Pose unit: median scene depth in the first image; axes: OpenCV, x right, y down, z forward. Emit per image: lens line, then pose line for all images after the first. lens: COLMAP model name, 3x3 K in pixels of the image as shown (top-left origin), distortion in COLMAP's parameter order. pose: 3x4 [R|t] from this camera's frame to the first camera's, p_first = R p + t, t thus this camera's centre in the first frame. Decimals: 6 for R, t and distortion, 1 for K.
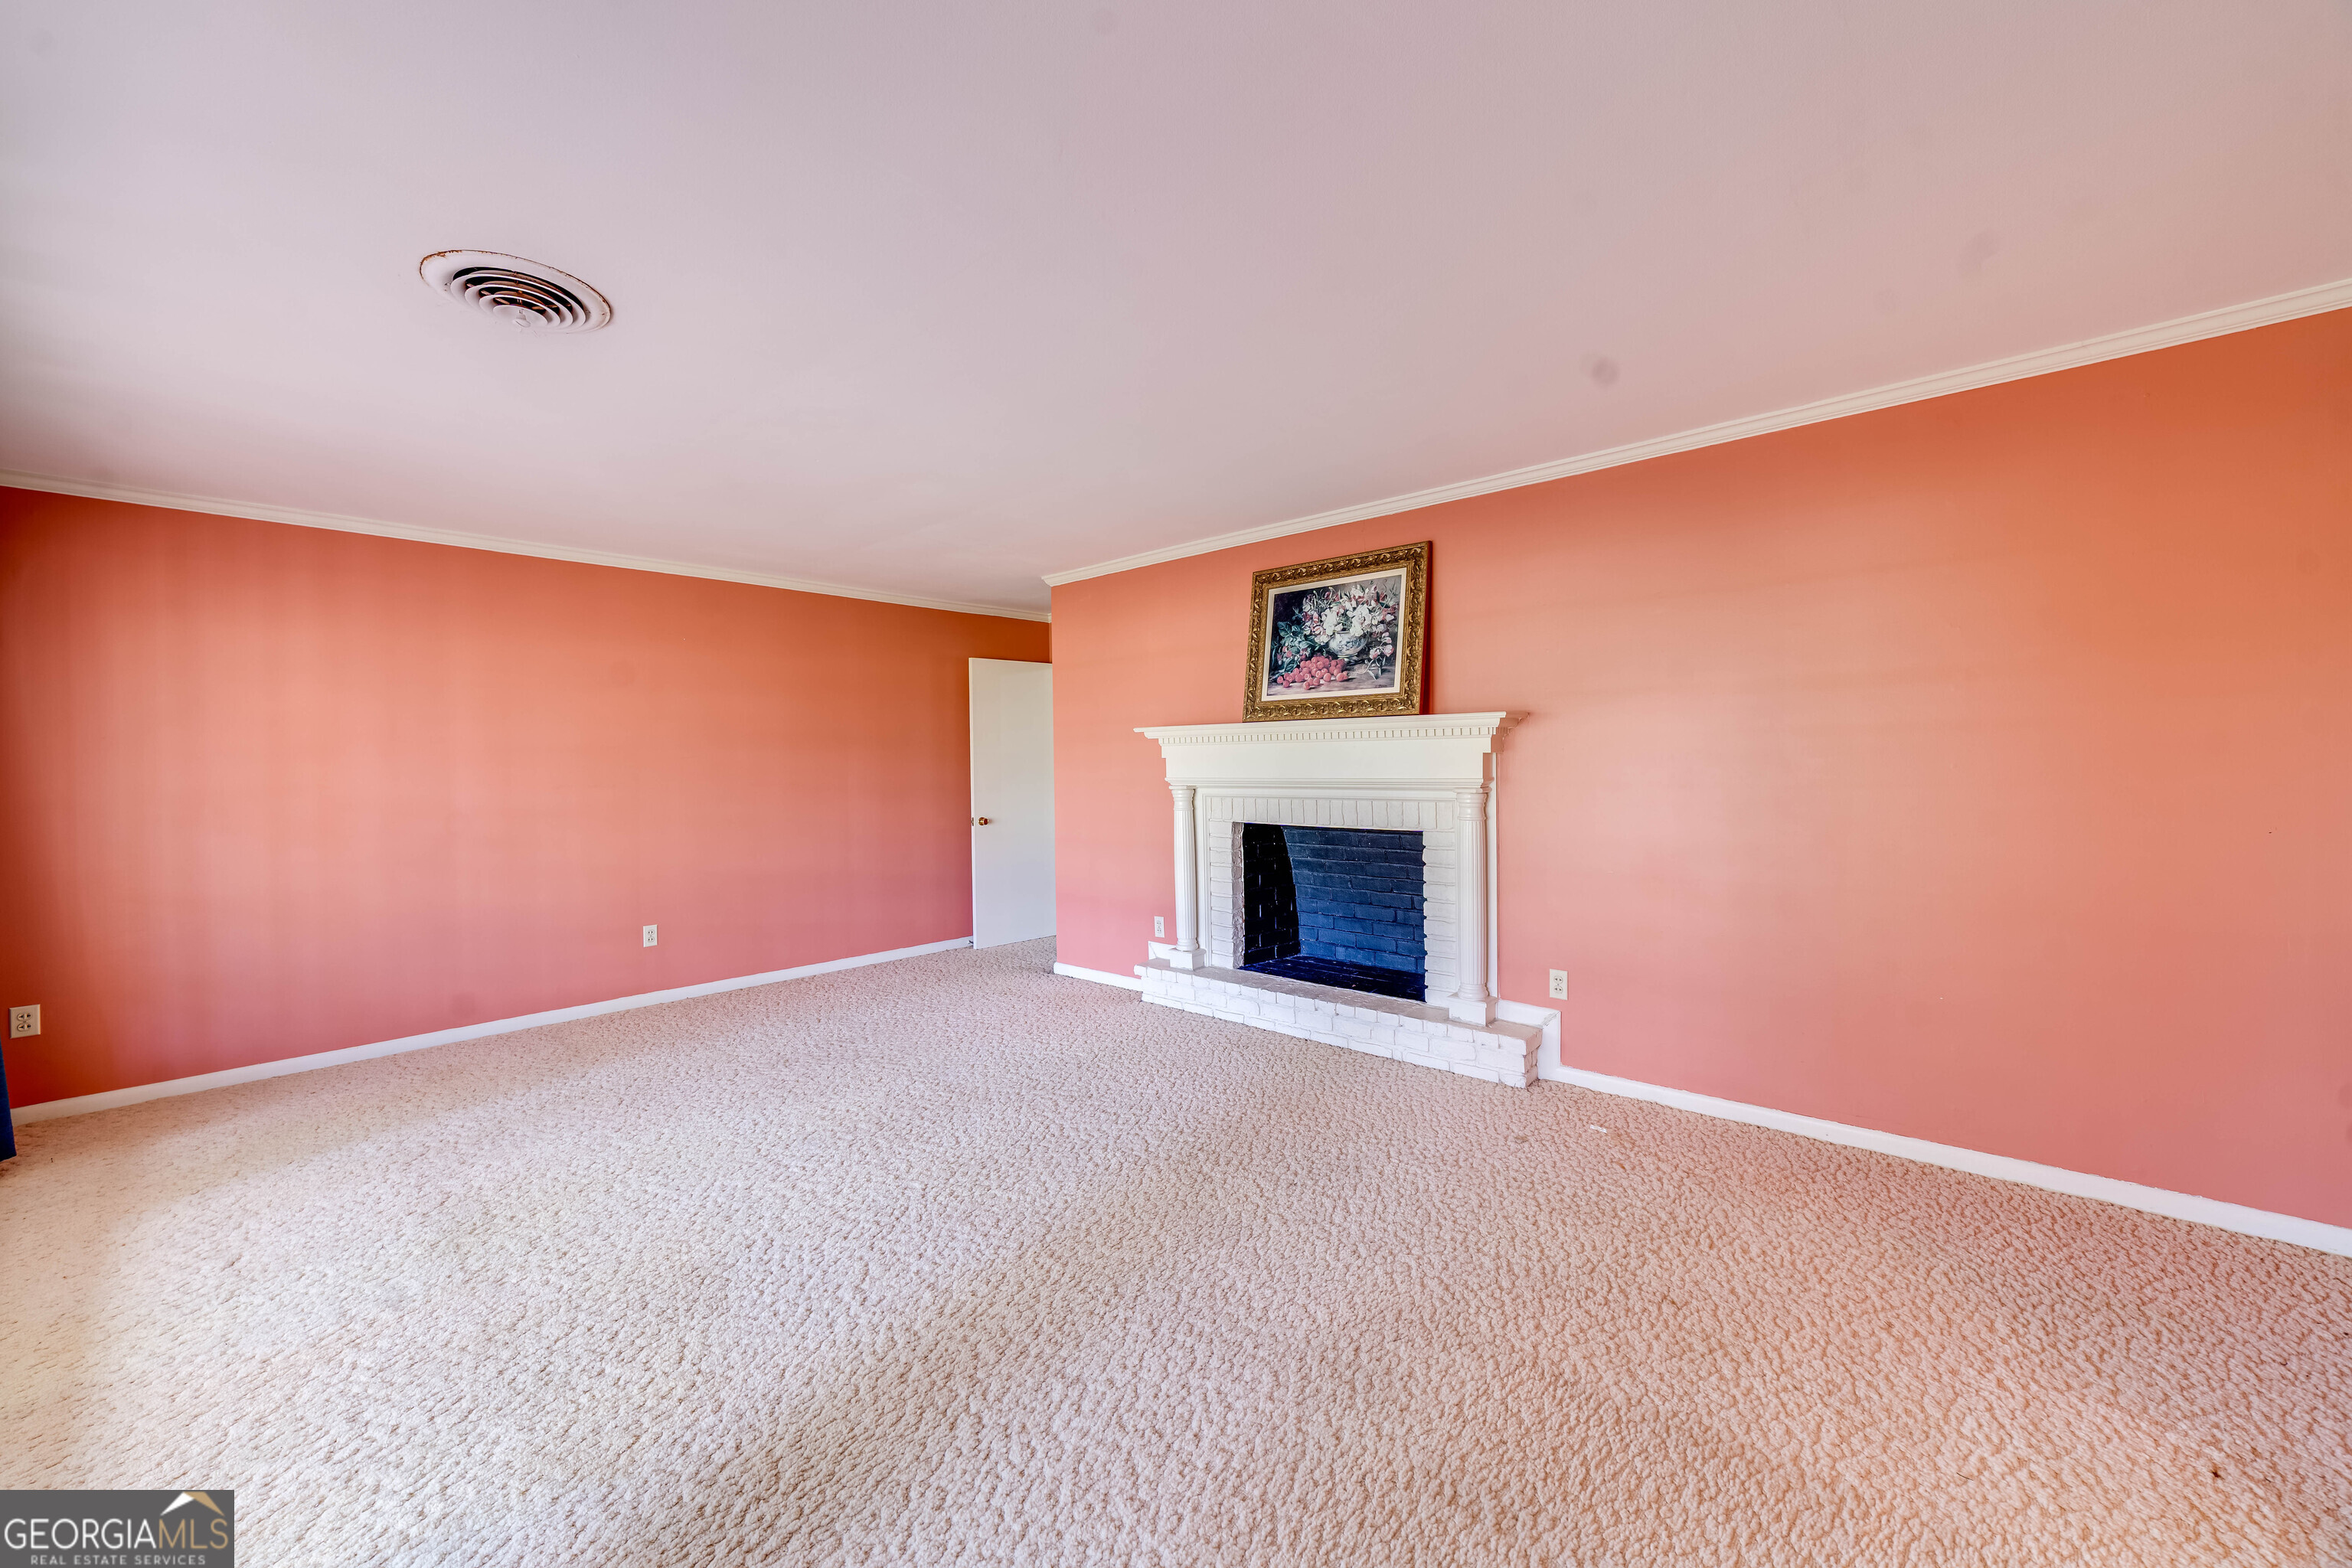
lens RADIAL K [[909.4, 0, 1176.8], [0, 909.4, 771.6], [0, 0, 1]] dist [-0.014705, 0.005232]
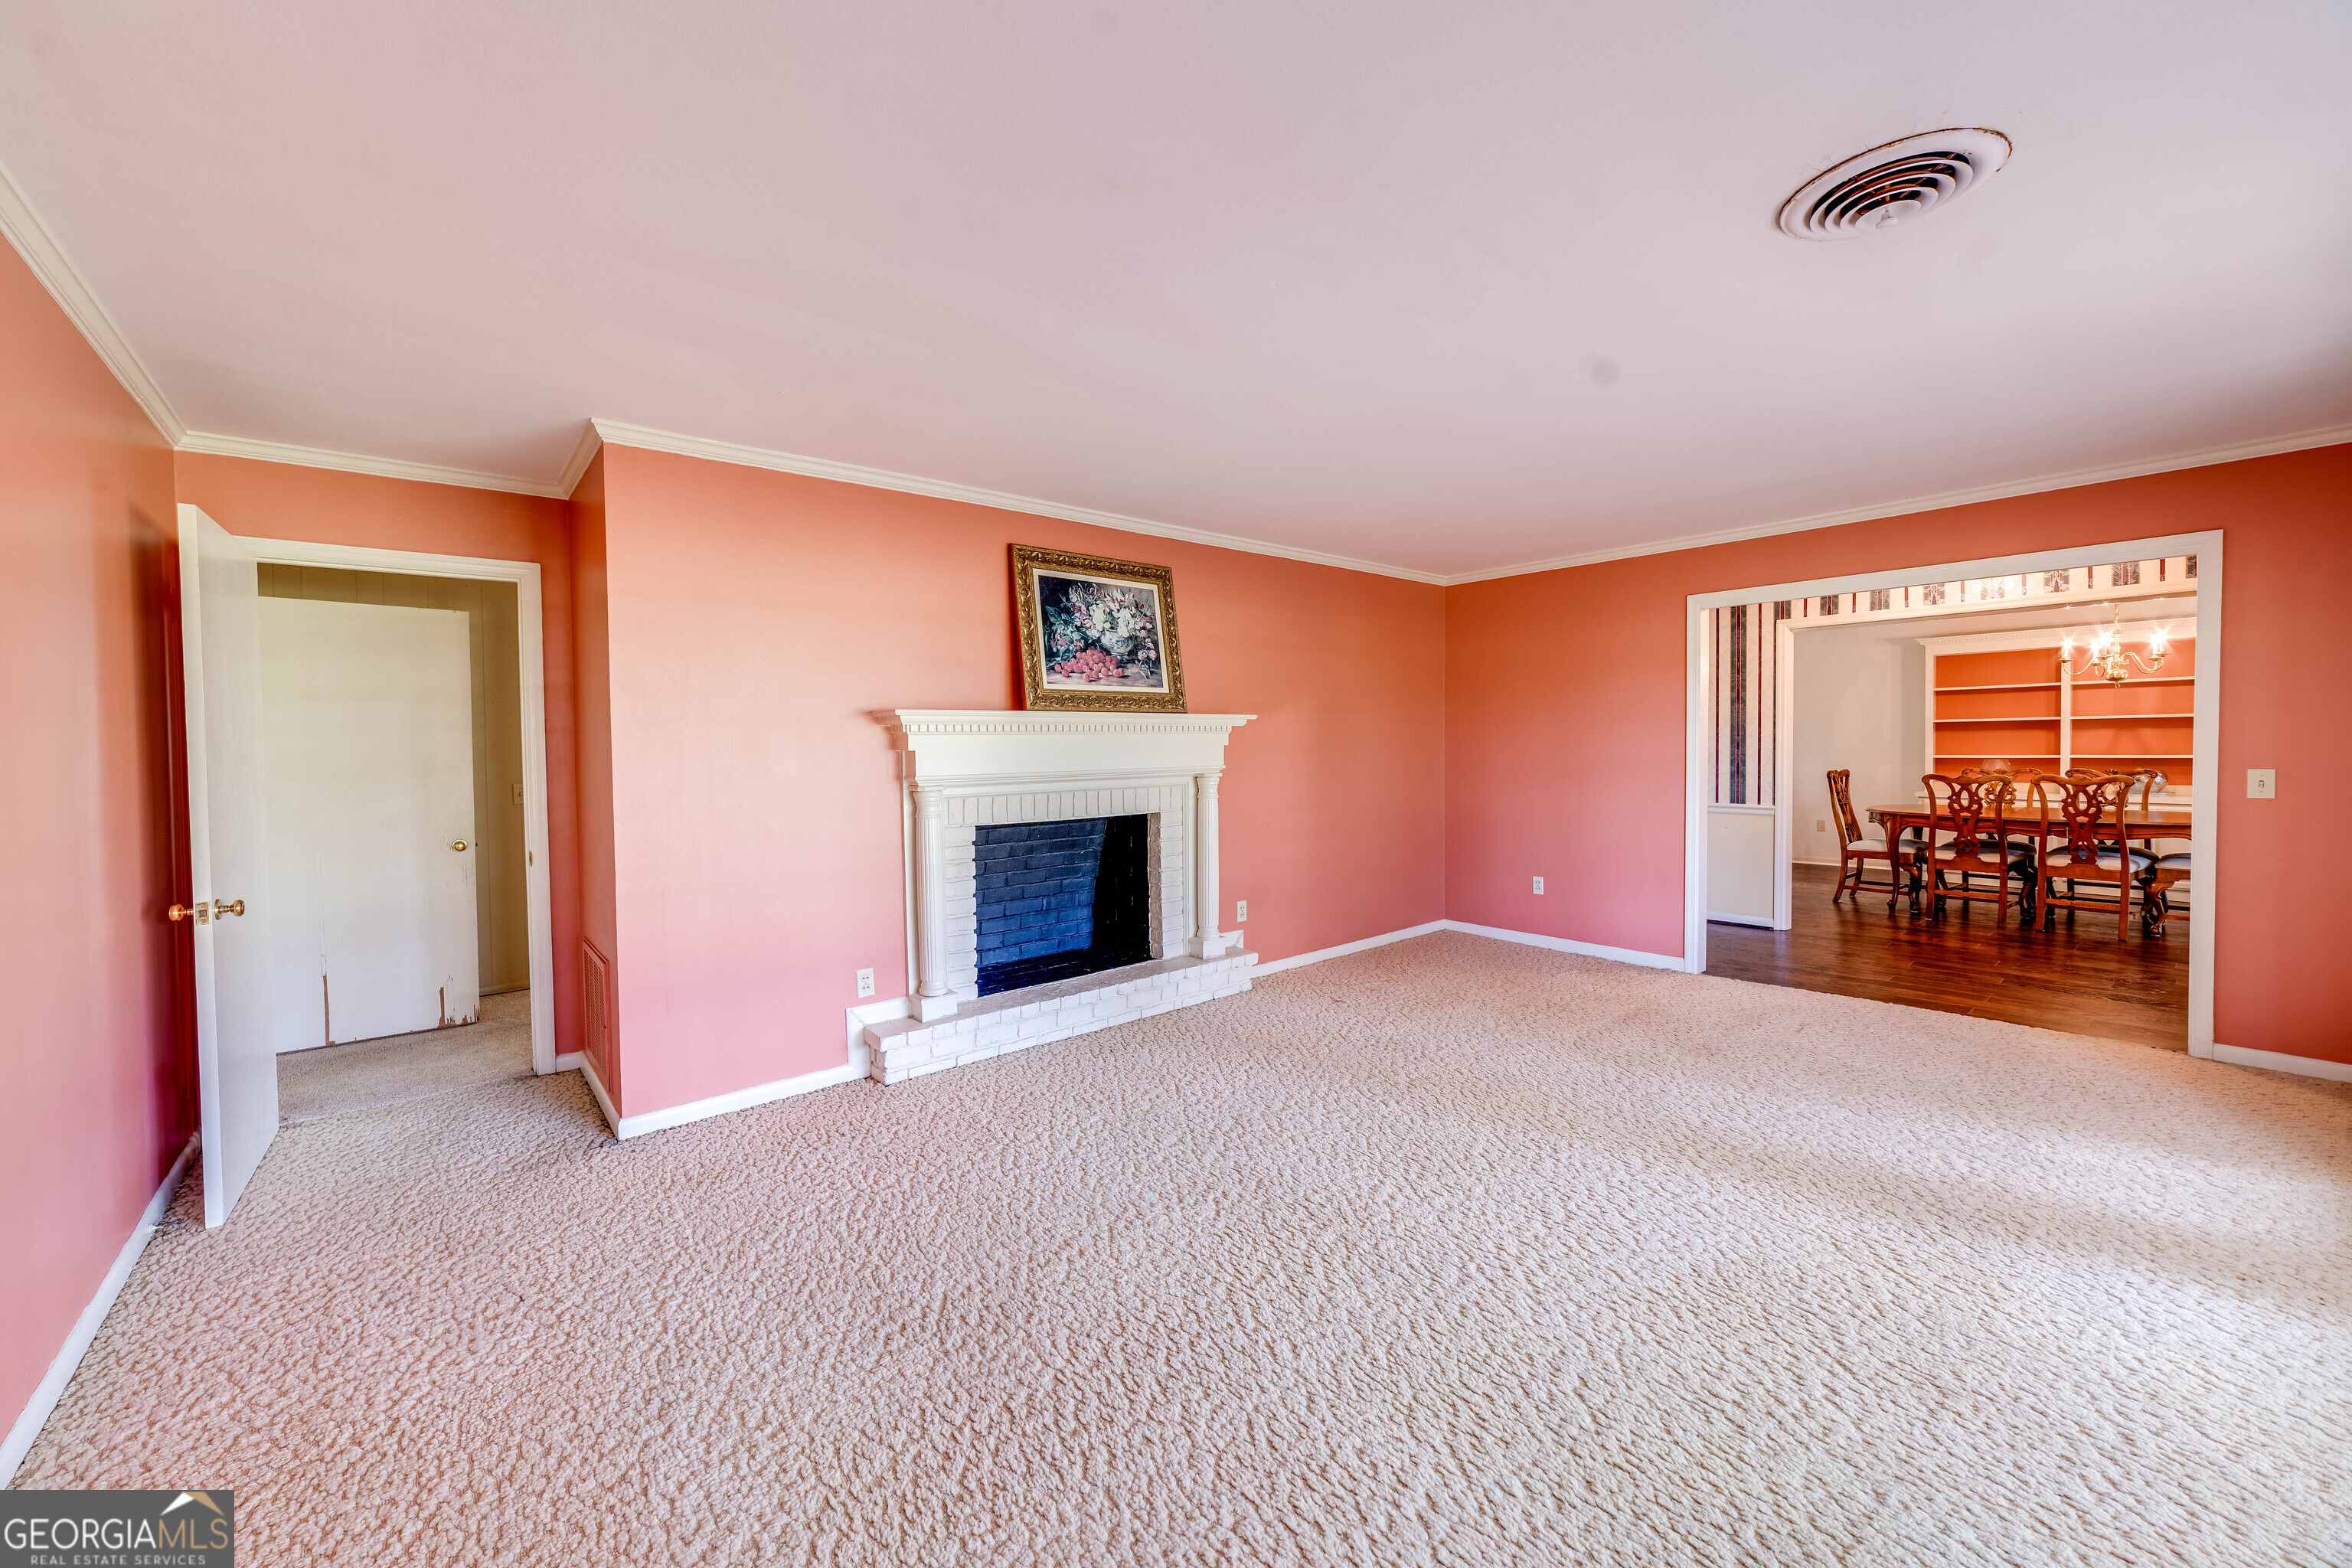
lens RADIAL K [[909.4, 0, 1179.9], [0, 909.4, 773.1], [0, 0, 1]] dist [-0.014705, 0.005232]
pose [[0.127761, -0.016843, 0.991662, -0.868692], [0.029750, 0.999471, 0.013143, 0.000307], [-0.991359, 0.027823, 0.128195, 0.803956]]
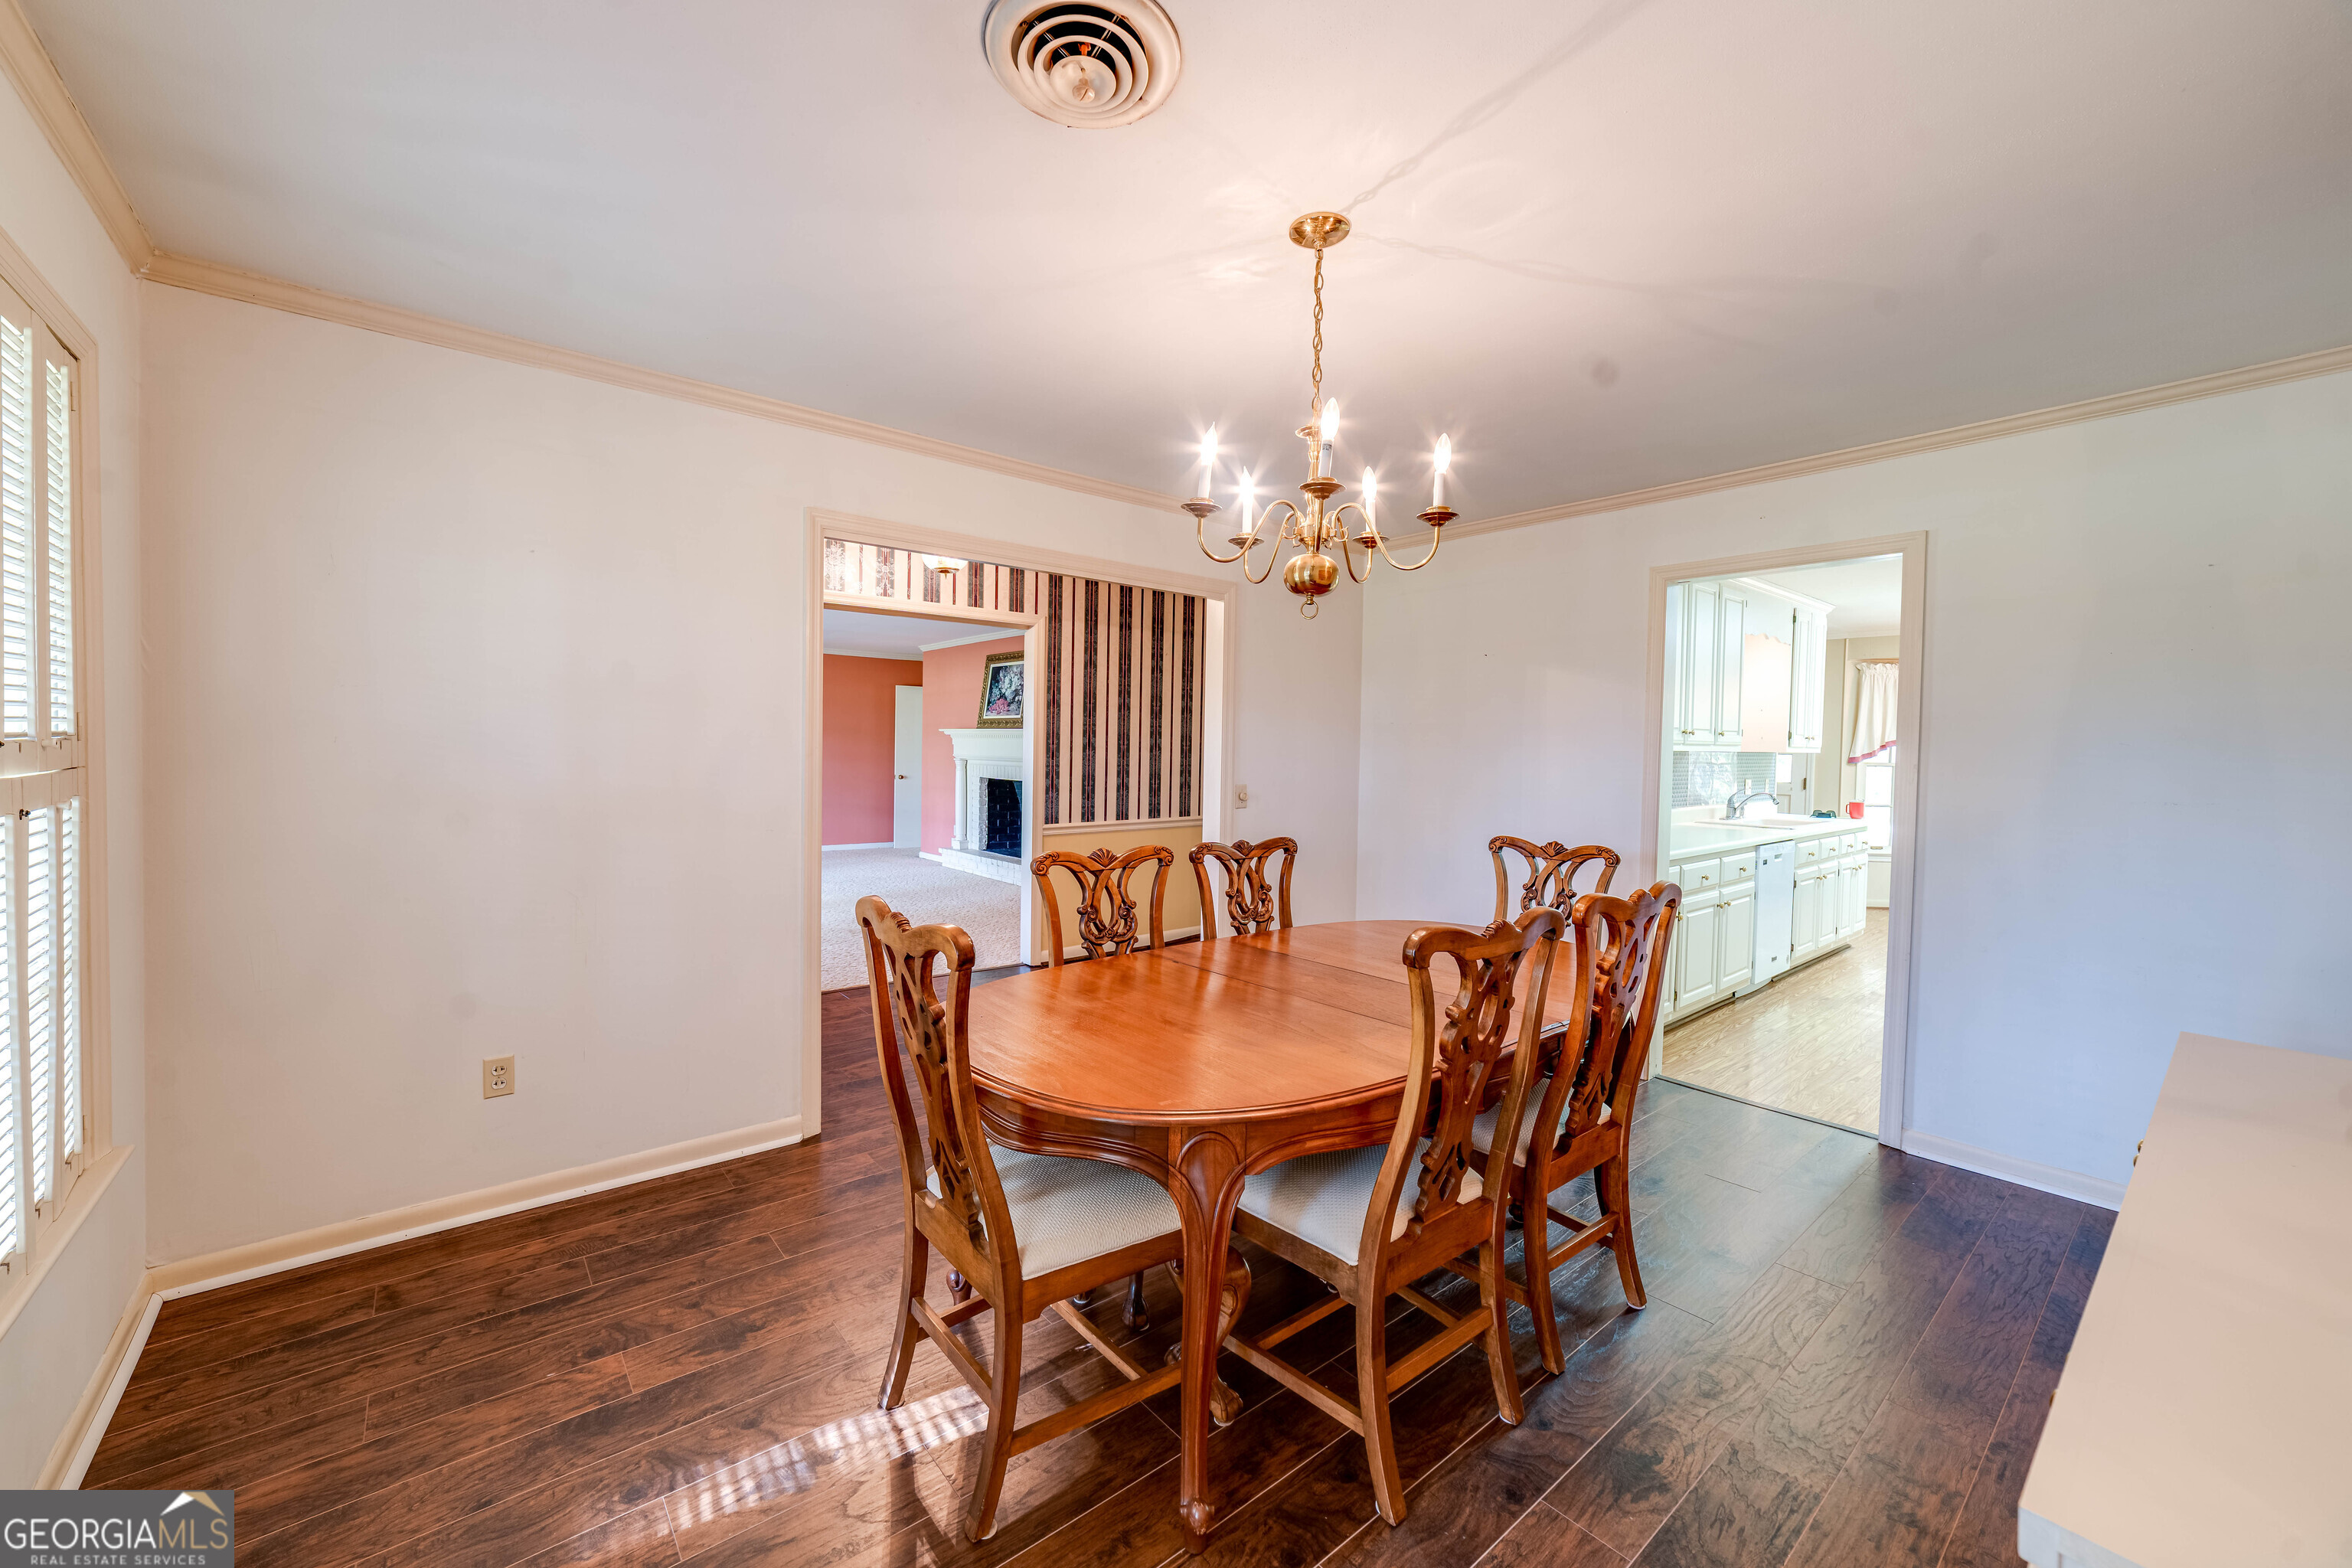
lens RADIAL K [[909.4, 0, 1167.3], [0, 909.4, 770.4], [0, 0, 1]] dist [-0.014705, 0.005232]
pose [[0.990580, 0.040011, -0.130956, 0.852904], [-0.038596, 0.999166, 0.013326, -0.002431], [0.131380, -0.008146, 0.991299, -1.093557]]
